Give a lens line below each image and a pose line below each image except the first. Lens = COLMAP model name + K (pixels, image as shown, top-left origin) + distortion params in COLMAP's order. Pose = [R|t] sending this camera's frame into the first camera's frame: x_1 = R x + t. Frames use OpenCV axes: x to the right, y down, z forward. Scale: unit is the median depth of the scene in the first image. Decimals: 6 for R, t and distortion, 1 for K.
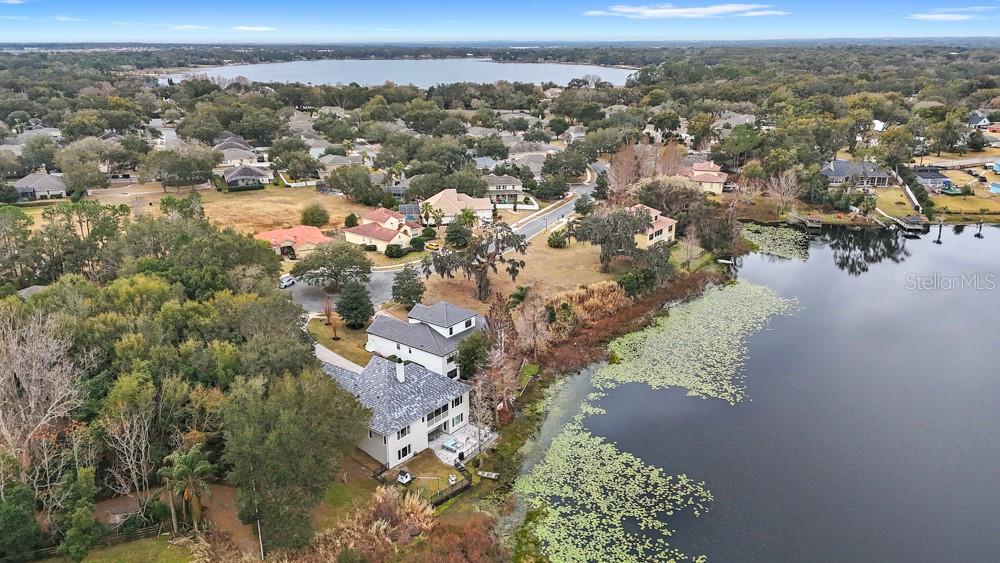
lens RADIAL K [[745.0, 0, 500.0], [0, 745.0, 281.4], [0, 0, 1]] dist [0.078932, -0.058878]
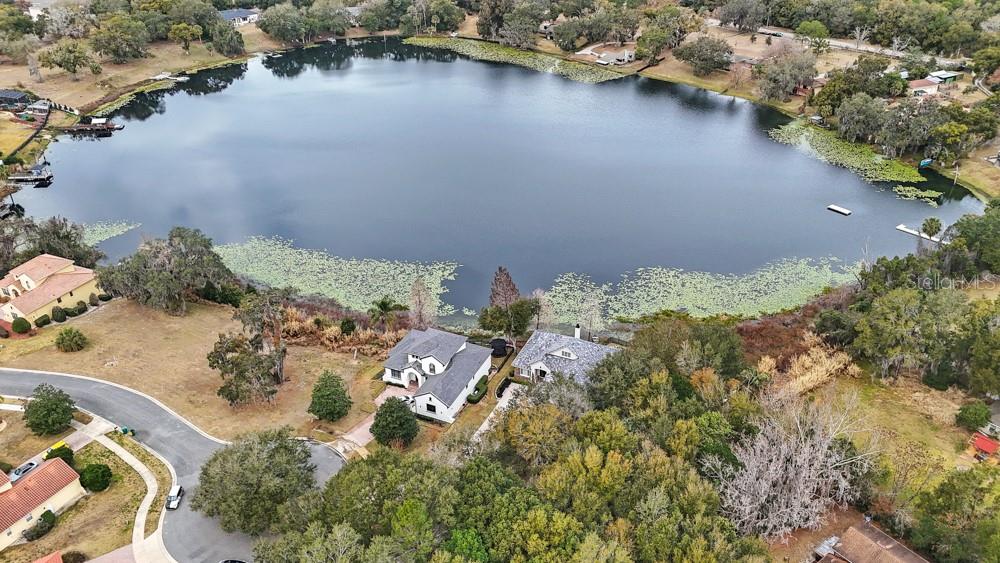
lens RADIAL K [[745.0, 0, 502.0], [0, 745.0, 275.4], [0, 0, 1]] dist [0.078932, -0.058878]
pose [[-0.252006, -0.476651, 0.842198, -1.308411], [0.296683, 0.790324, 0.536067, -0.796355], [-0.921126, 0.384958, -0.057752, 1.317220]]
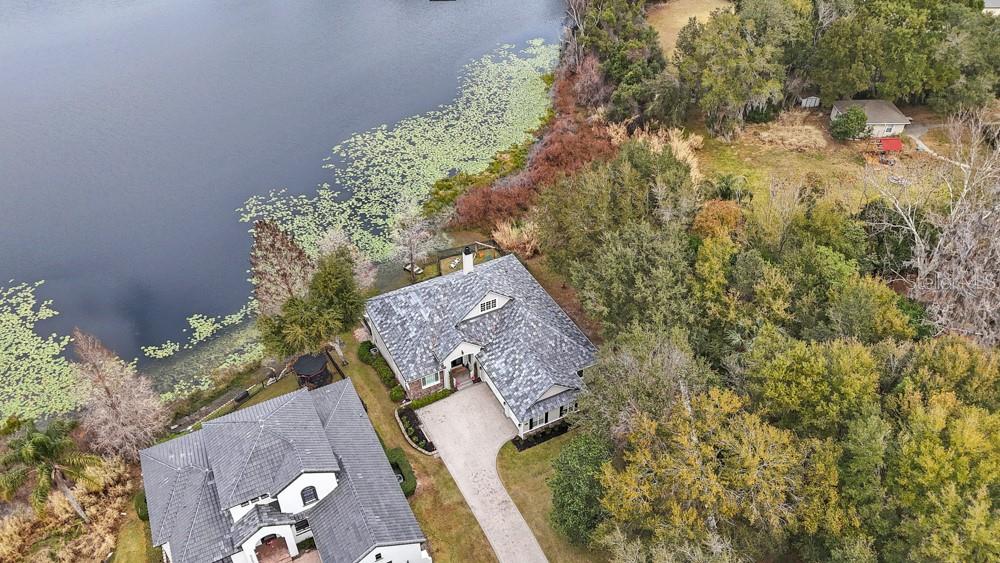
lens RADIAL K [[745.0, 0, 504.4], [0, 745.0, 283.2], [0, 0, 1]] dist [0.078932, -0.058878]
pose [[-0.906763, -0.262968, 0.329588, -0.456743], [0.133594, 0.562224, 0.816123, -0.500039], [-0.399917, 0.784062, -0.474673, 1.516863]]
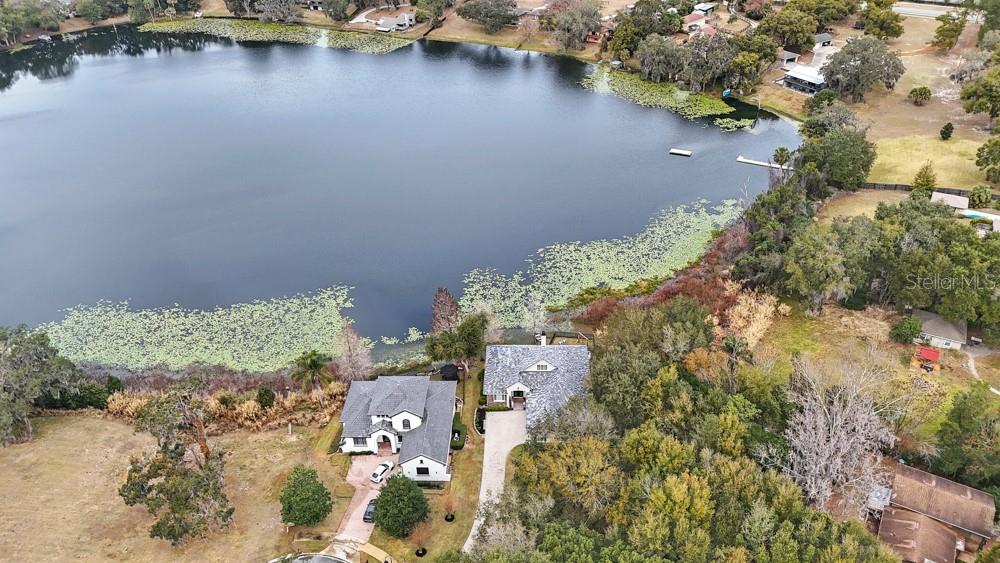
lens RADIAL K [[745.0, 0, 502.4], [0, 745.0, 277.1], [0, 0, 1]] dist [0.078932, -0.058878]
pose [[-0.593444, -0.427379, 0.682035, -0.985043], [0.265199, 0.696235, 0.667028, -0.874029], [-0.759930, 0.576718, -0.299836, 1.534695]]
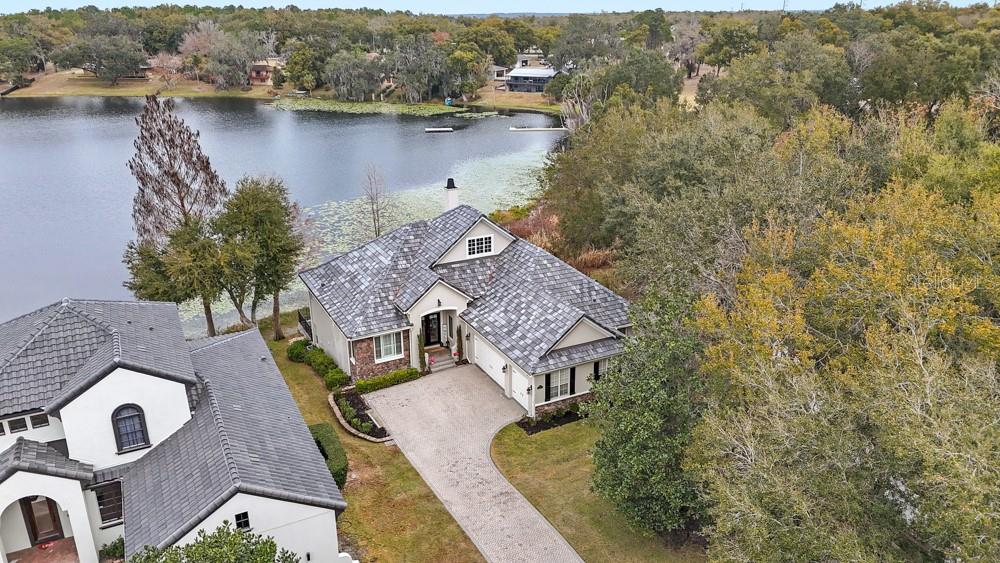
lens RADIAL K [[745.0, 0, 506.3], [0, 745.0, 279.4], [0, 0, 1]] dist [0.078932, -0.058878]
pose [[-0.908606, -0.136249, 0.394805, -0.420554], [0.134393, 0.799638, 0.585250, -0.146748], [-0.395441, 0.584820, -0.708246, 1.552448]]
